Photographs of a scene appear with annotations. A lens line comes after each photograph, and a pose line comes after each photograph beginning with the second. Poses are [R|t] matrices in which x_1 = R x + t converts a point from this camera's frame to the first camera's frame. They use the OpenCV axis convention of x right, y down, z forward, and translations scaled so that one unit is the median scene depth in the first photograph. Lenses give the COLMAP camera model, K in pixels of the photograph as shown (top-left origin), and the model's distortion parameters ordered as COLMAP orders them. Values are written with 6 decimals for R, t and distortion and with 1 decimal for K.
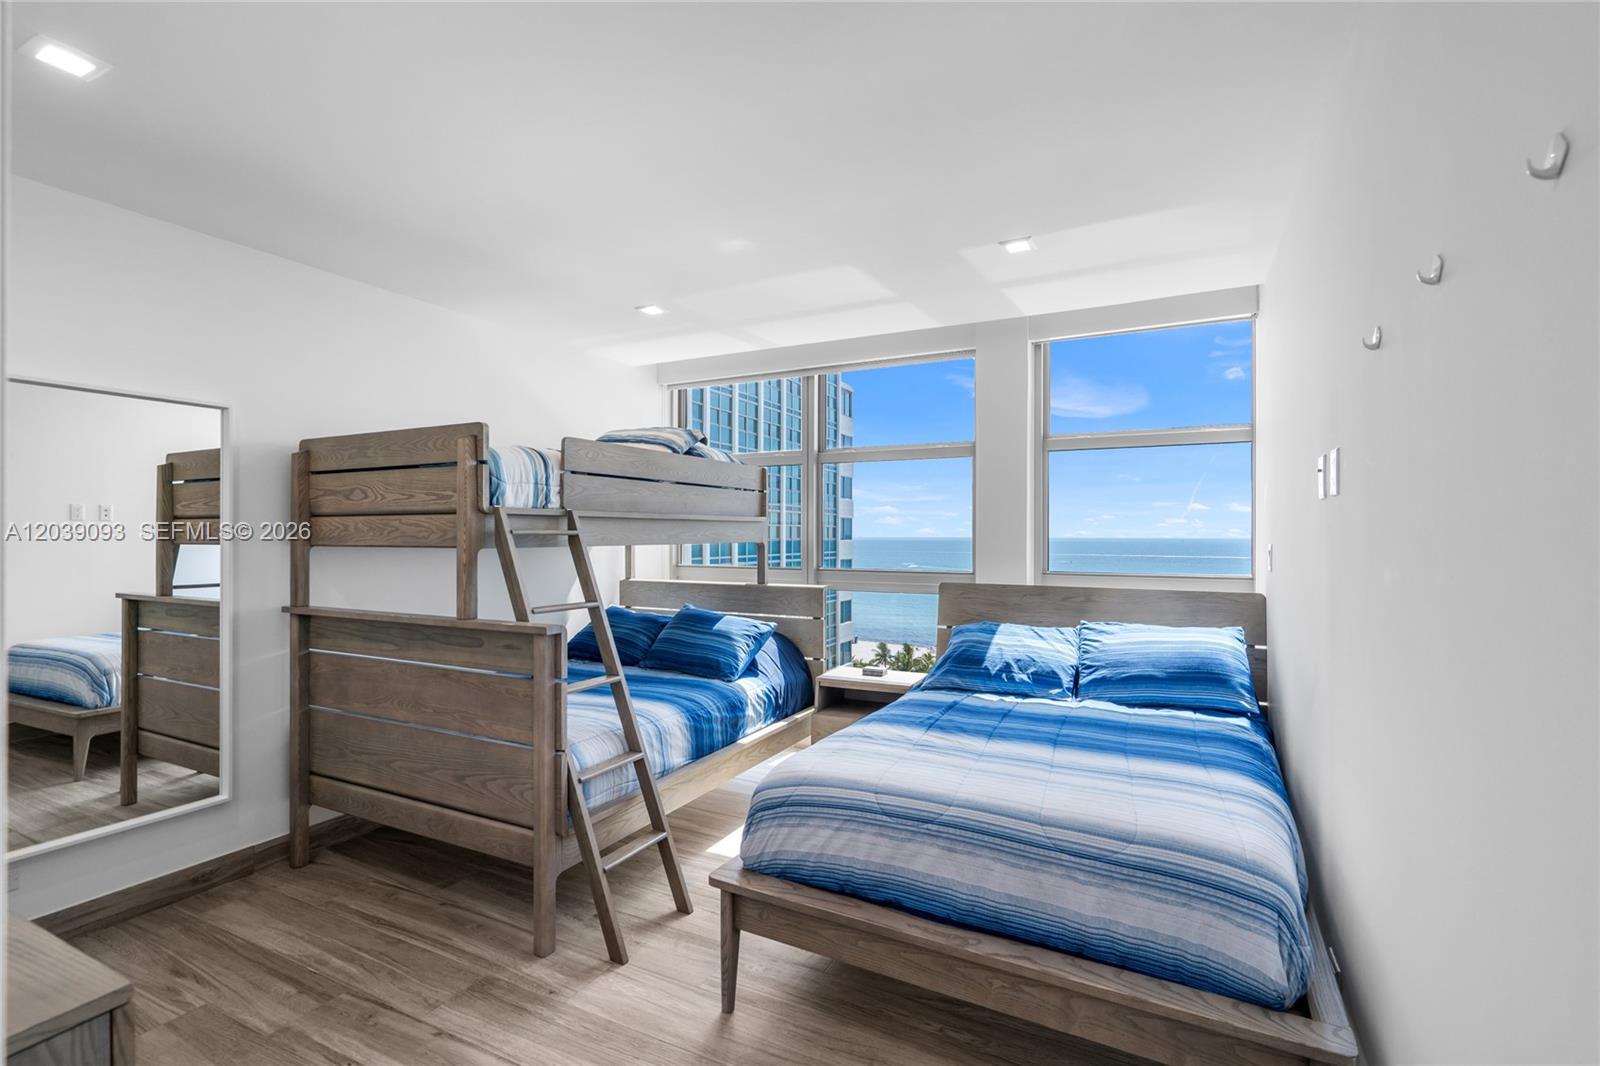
lens RADIAL K [[724.6, 0, 806.3], [0, 724.6, 536.0], [0, 0, 1]] dist [-0.003019, 0.000985]
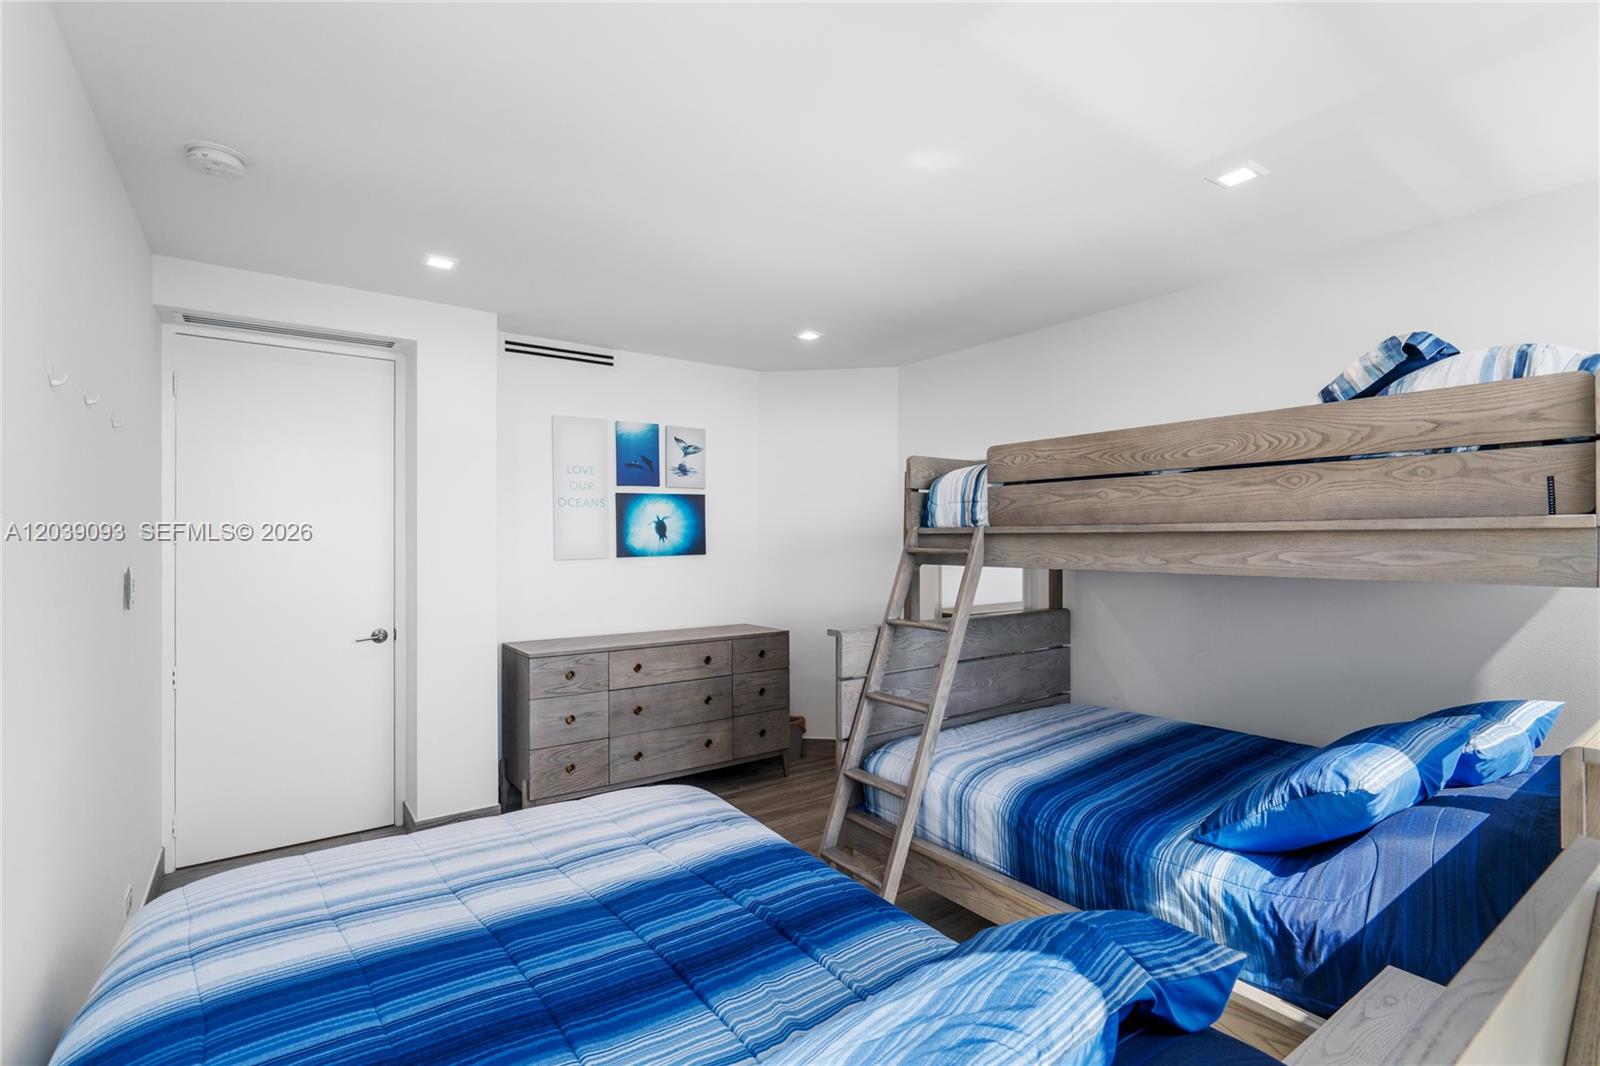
lens RADIAL K [[747.0, 0, 800.0], [0, 747.0, 533.0], [0, 0, 1]] dist [-0.010530, 0.000054]
pose [[-0.460713, -0.006776, -0.887523, 0.551003], [-0.001265, 0.999975, -0.006977, -0.018581], [0.887548, -0.002092, -0.460710, 1.083304]]
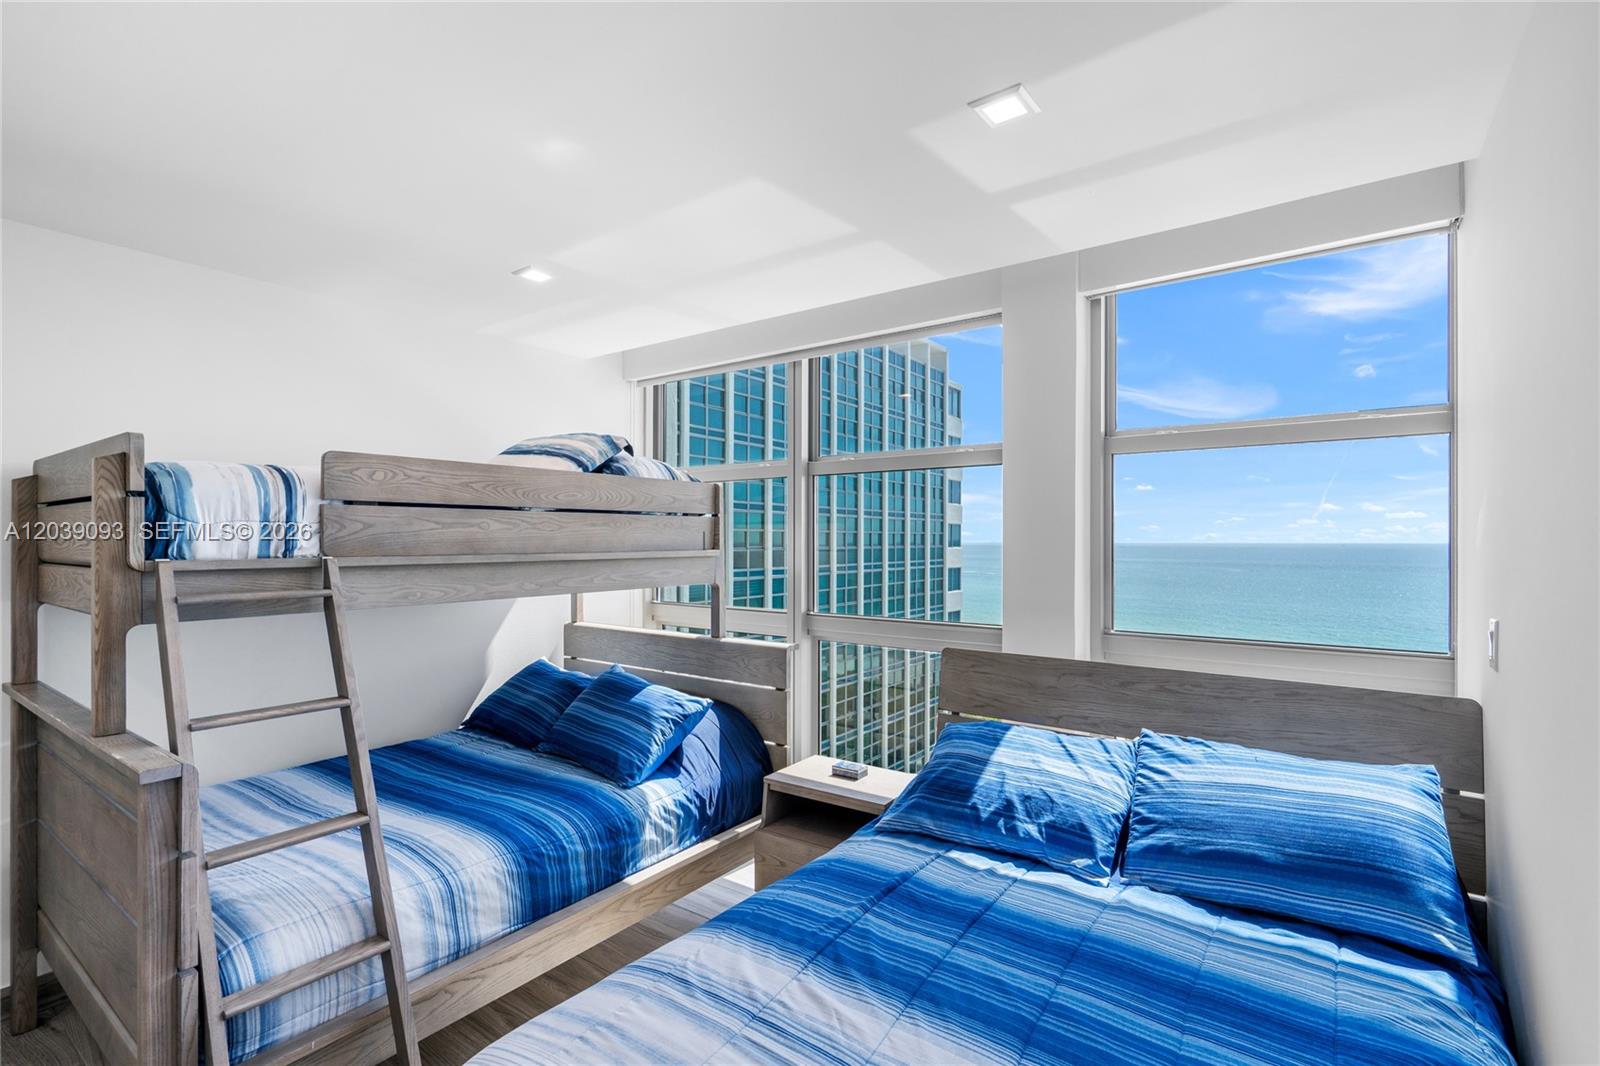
lens RADIAL K [[737.3, 0, 802.7], [0, 737.3, 540.5], [0, 0, 1]] dist [0.000406, 0.000237]
pose [[0.987657, -0.001288, -0.156630, 0.195866], [0.001126, 0.999999, -0.001125, -0.045139], [0.156631, 0.000935, 0.987657, 0.338268]]
